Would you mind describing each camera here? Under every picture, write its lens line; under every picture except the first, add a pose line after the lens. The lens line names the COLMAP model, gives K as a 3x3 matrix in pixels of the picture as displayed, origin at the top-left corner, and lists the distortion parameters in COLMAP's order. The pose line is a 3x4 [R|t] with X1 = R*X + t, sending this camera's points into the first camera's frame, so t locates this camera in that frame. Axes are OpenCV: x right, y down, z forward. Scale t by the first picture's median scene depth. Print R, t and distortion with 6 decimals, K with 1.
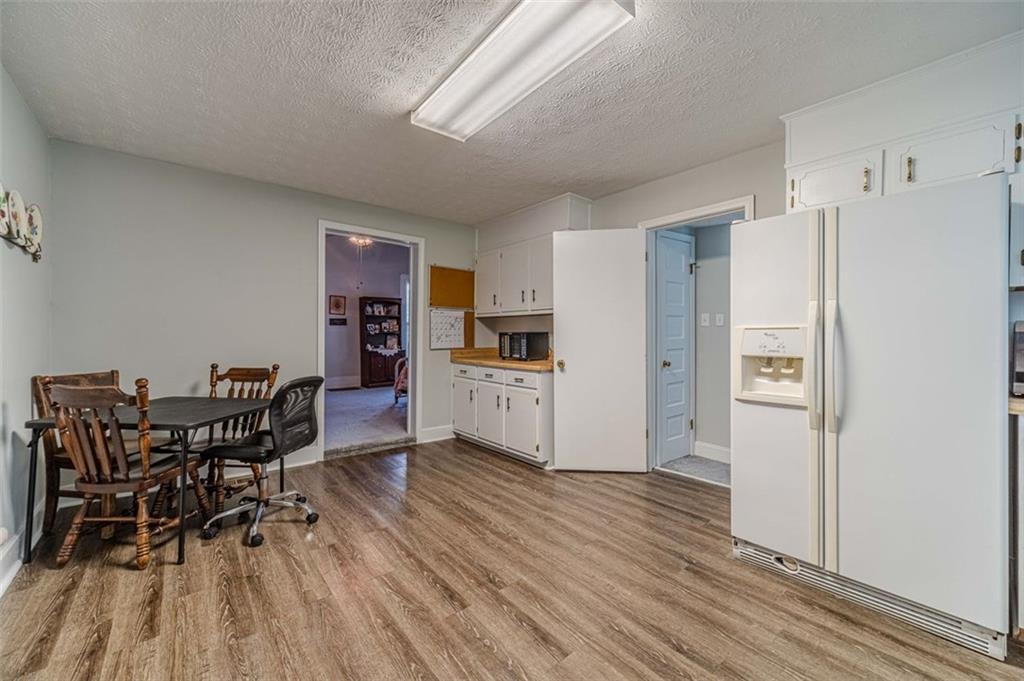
lens RADIAL K [[401.2, 0, 517.4], [0, 401.2, 337.5], [0, 0, 1]] dist [-0.001424, -0.000109]
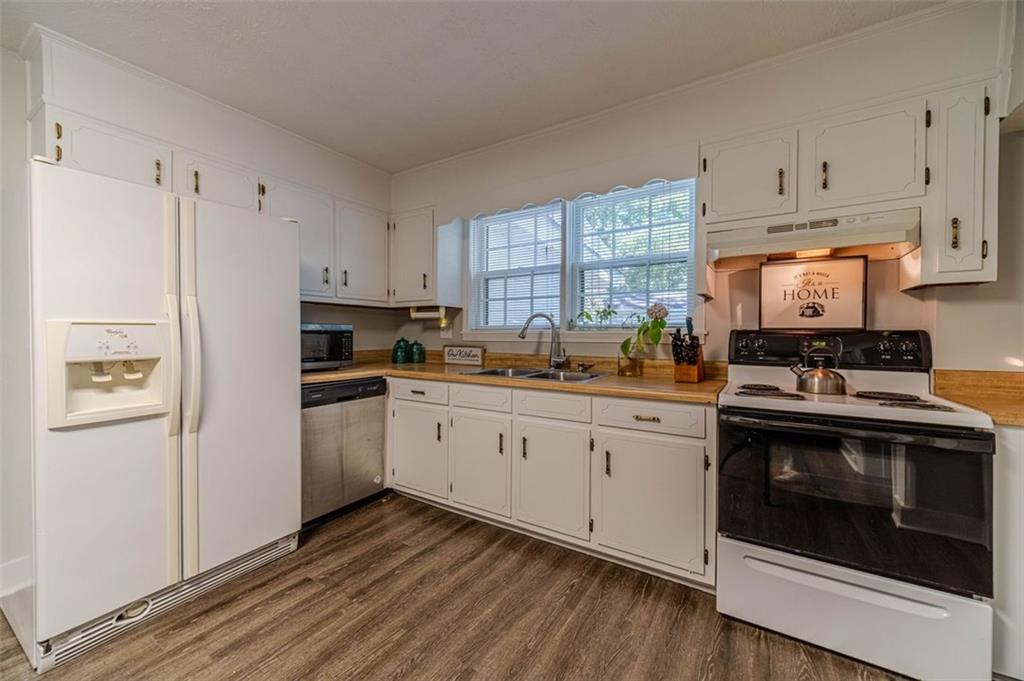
lens RADIAL K [[401.2, 0, 517.0], [0, 401.2, 334.1], [0, 0, 1]] dist [-0.001424, -0.000109]
pose [[-0.318556, -0.009341, 0.947858, -0.378931], [0.006008, 0.999911, 0.011873, -0.007991], [-0.947885, 0.009477, -0.318471, 0.563920]]
